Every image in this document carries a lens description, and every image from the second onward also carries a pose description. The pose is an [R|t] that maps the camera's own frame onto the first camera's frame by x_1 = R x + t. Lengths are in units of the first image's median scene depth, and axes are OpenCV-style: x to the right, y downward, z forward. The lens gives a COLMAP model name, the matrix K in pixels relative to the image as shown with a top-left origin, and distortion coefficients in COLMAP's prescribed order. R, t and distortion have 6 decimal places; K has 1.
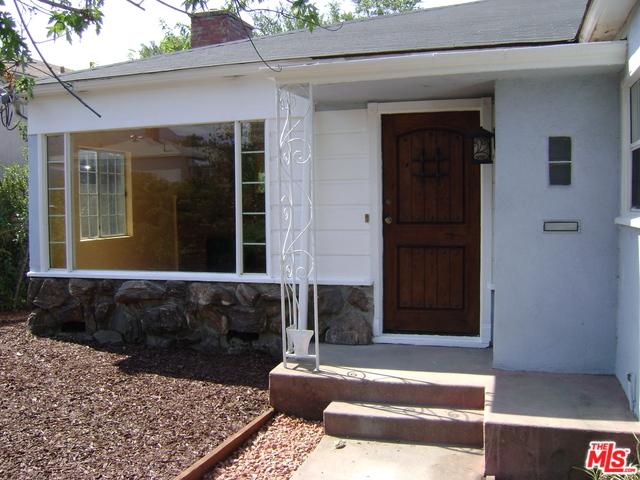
lens RADIAL K [[652.9, 0, 319.9], [0, 652.9, 240.9], [0, 0, 1]] dist [-0.127775, 0.000000]
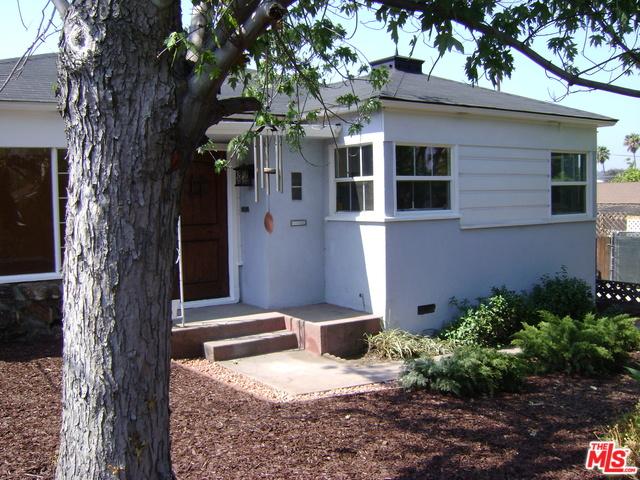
lens RADIAL K [[652.9, 0, 319.6], [0, 652.9, 239.2], [0, 0, 1]] dist [-0.127775, 0.000000]
pose [[0.625180, -0.051041, 0.778810, -0.994854], [0.056639, 0.998195, 0.019952, -0.010448], [-0.778423, 0.031637, 0.626943, -0.178996]]
